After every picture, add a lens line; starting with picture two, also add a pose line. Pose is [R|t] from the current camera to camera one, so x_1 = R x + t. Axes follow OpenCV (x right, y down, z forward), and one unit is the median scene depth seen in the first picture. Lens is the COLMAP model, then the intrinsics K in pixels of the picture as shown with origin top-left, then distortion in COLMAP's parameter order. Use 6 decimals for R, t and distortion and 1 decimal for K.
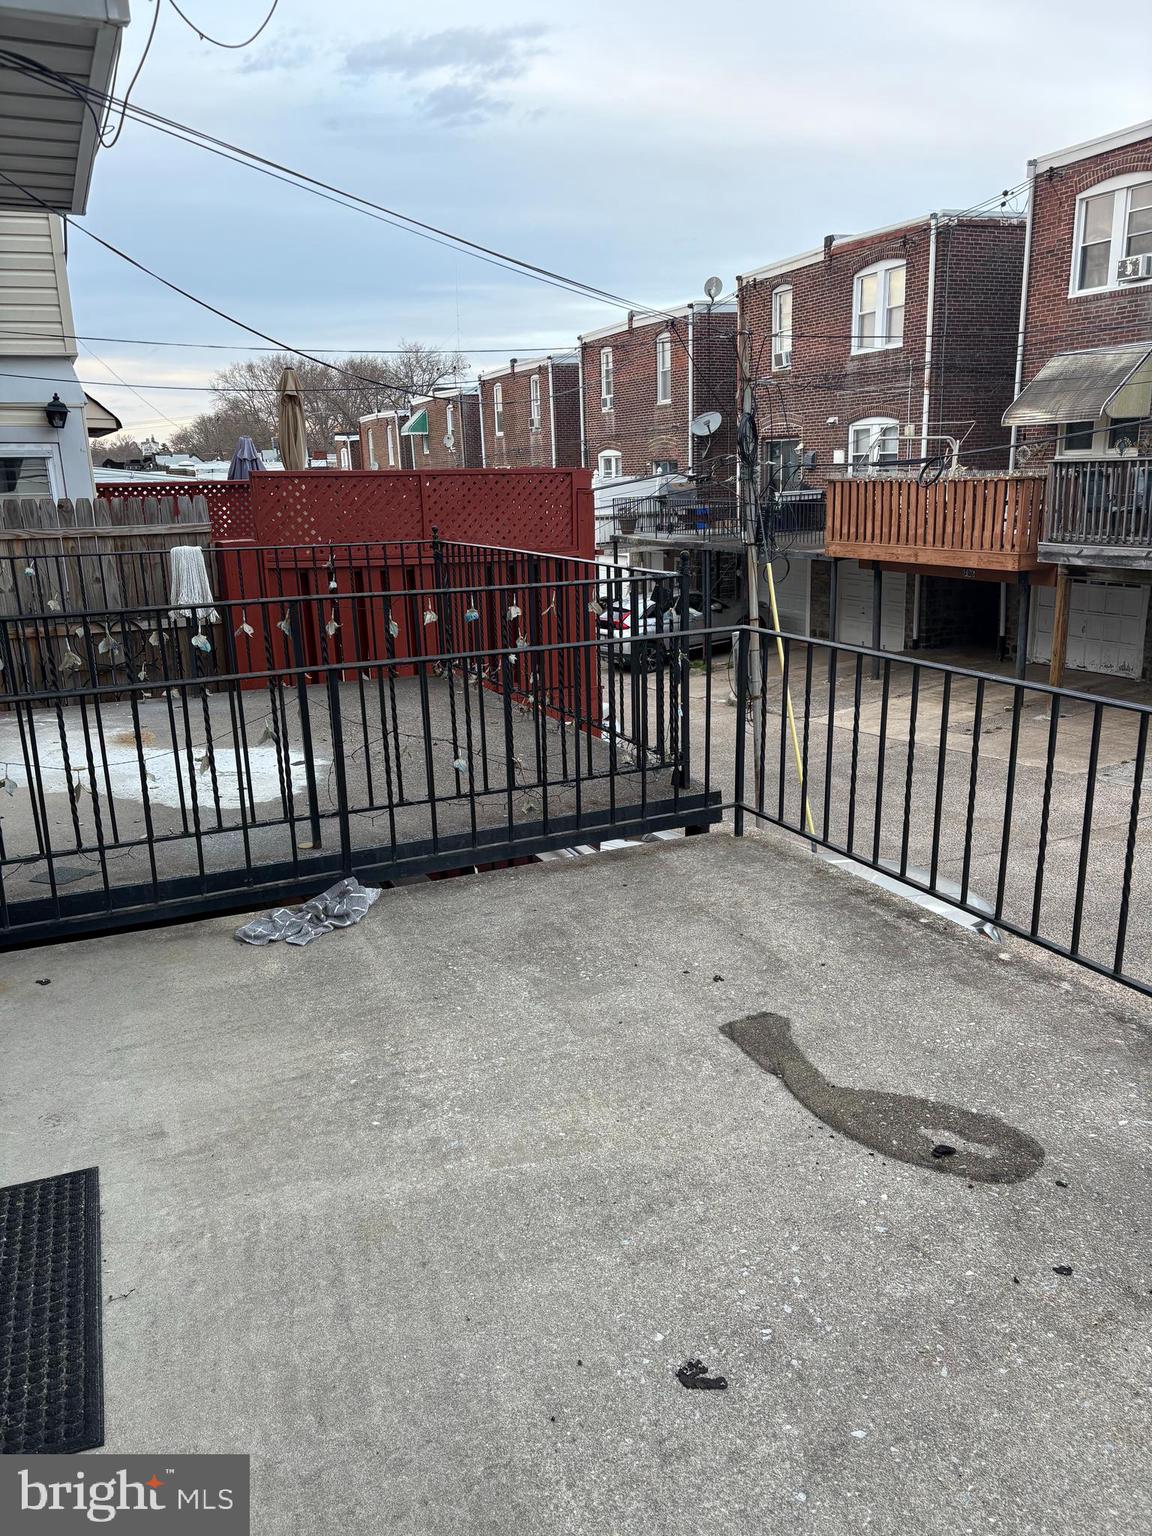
lens RADIAL K [[1144.4, 0, 596.0], [0, 1144.4, 766.6], [0, 0, 1]] dist [0.048181, -0.053229]
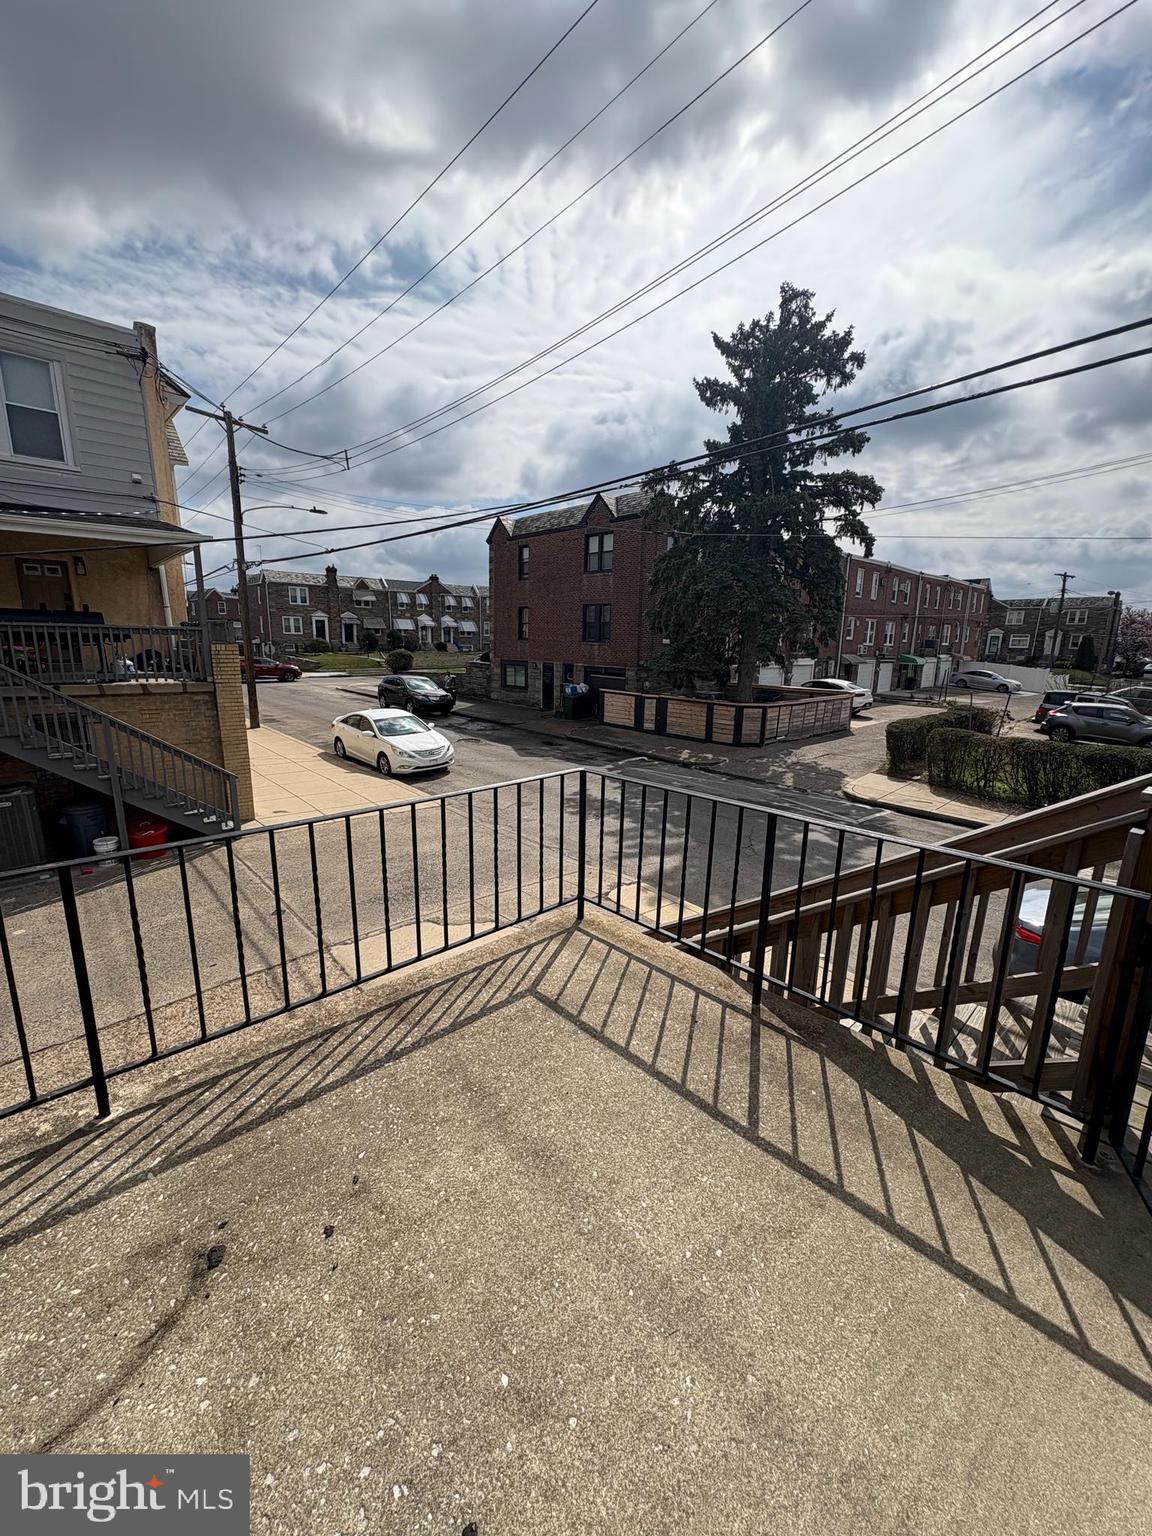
lens RADIAL K [[604.4, 0, 576.0], [0, 604.4, 768.0], [0, 0, 1]] dist [0.001064, -0.000227]
pose [[-0.299051, -0.169425, 0.939076, -0.312970], [0.231122, 0.941949, 0.243545, -0.227719], [-0.925825, 0.289873, -0.242533, 0.825243]]
